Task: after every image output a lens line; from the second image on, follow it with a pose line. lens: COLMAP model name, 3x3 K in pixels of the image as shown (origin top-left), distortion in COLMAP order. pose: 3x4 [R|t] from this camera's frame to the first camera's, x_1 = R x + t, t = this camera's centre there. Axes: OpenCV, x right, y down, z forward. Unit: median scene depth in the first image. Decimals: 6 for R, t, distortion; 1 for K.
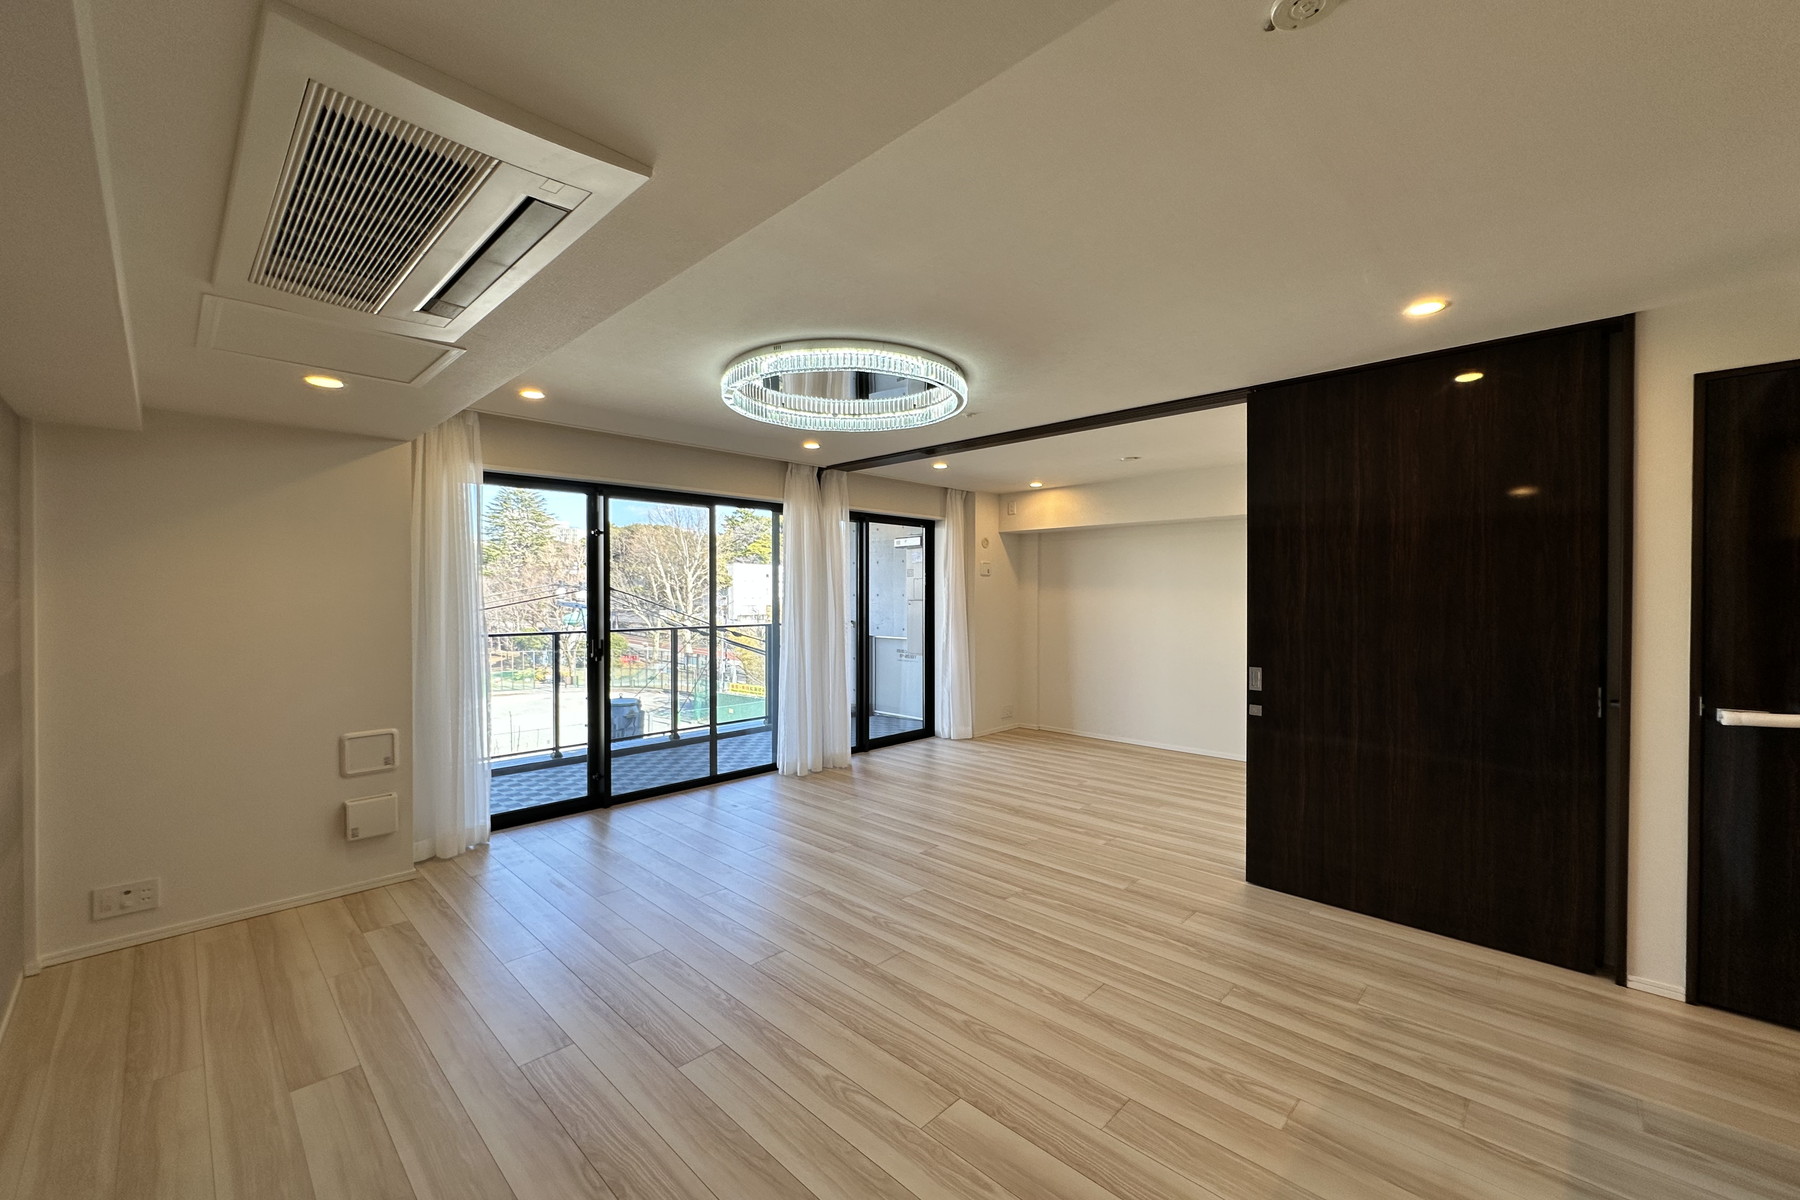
lens RADIAL K [[719.4, 0, 904.5], [0, 719.4, 600.9], [0, 0, 1]] dist [-0.002857, -0.000098]
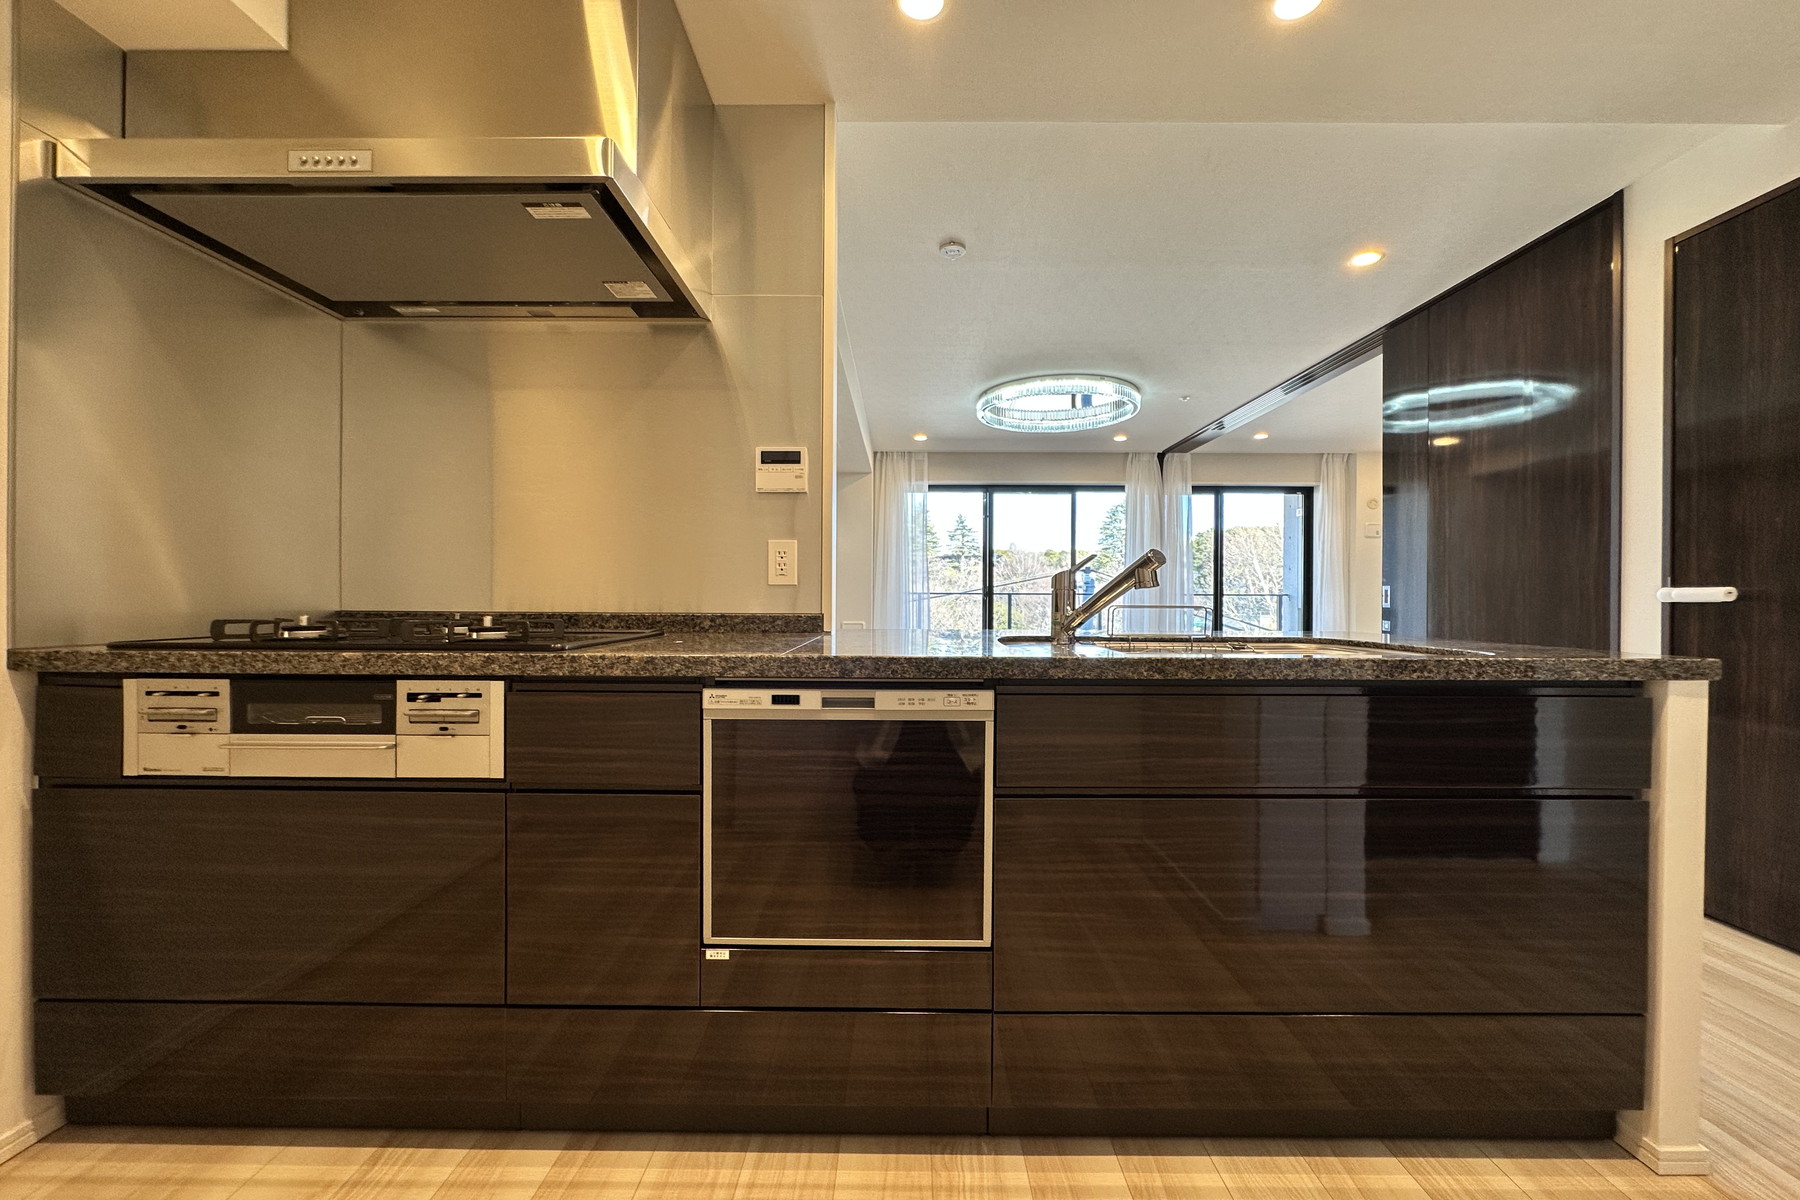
lens RADIAL K [[719.4, 0, 898.3], [0, 719.4, 598.4], [0, 0, 1]] dist [-0.002857, -0.000098]
pose [[0.688788, 0.004946, -0.724946, 0.557078], [-0.013274, 0.999895, -0.005790, 0.091508], [0.724842, 0.013611, 0.688781, -0.199710]]
